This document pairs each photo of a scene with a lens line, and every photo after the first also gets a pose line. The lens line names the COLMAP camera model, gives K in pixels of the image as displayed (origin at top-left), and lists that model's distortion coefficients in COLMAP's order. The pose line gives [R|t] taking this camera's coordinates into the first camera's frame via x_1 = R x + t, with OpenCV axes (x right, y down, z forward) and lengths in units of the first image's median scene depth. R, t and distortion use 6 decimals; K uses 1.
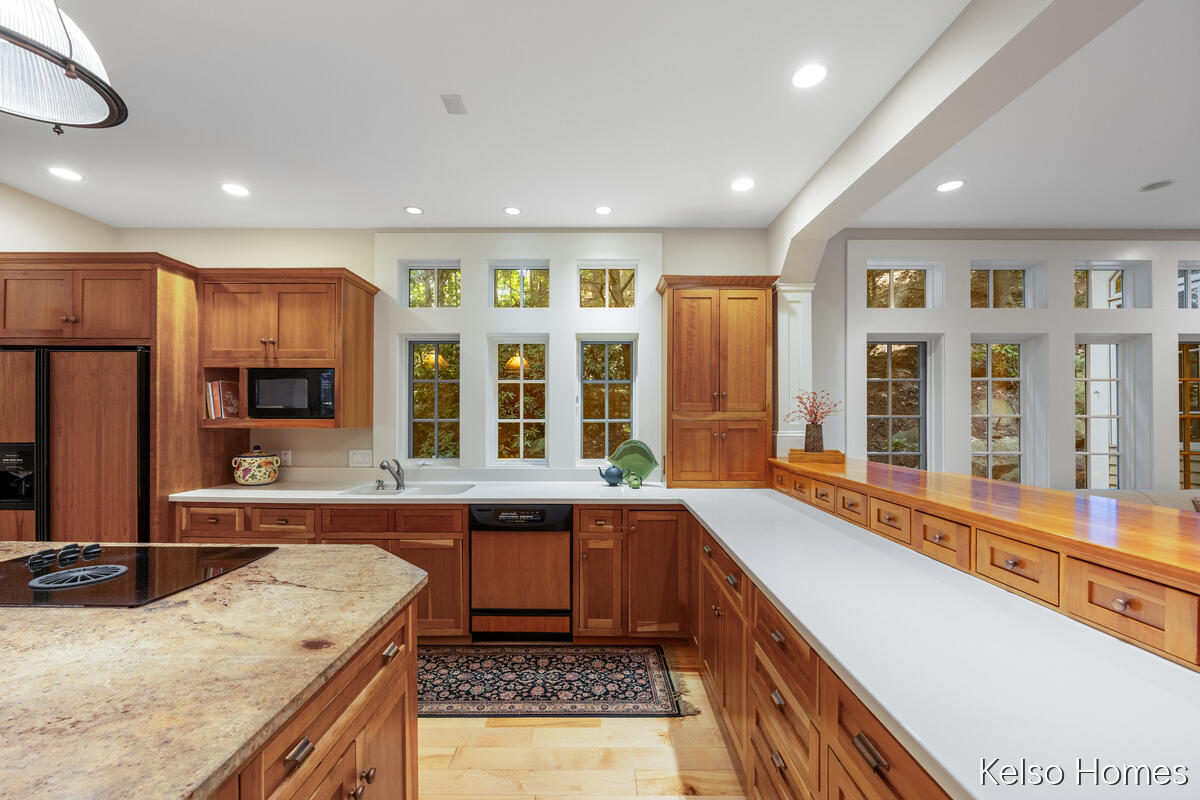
lens RADIAL K [[522.2, 0, 598.6], [0, 522.2, 415.3], [0, 0, 1]] dist [-0.000301, -0.000137]
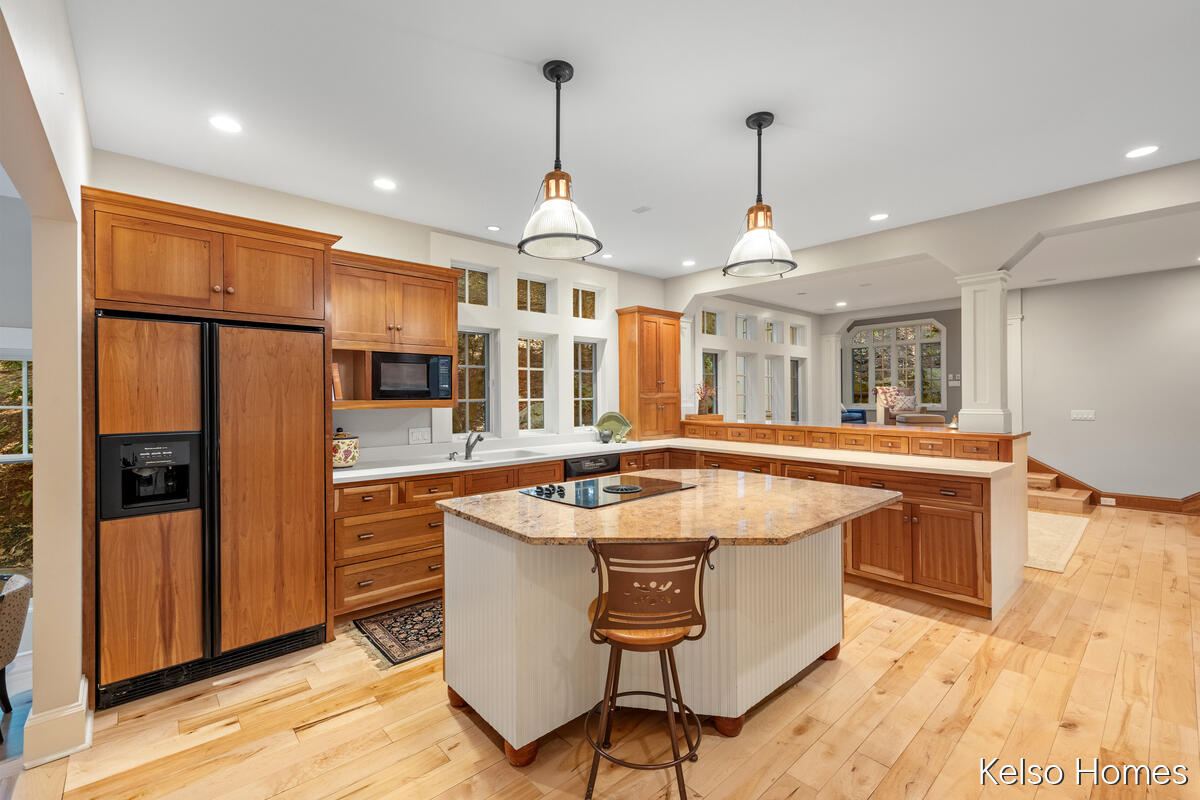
lens RADIAL K [[486.1, 0, 599.2], [0, 486.1, 405.7], [0, 0, 1]] dist [-0.006205, 0.000215]
pose [[0.756688, -0.021352, 0.653427, -0.956685], [0.010716, 0.999737, 0.020259, 0.002306], [-0.653688, -0.008327, 0.756718, -0.026437]]
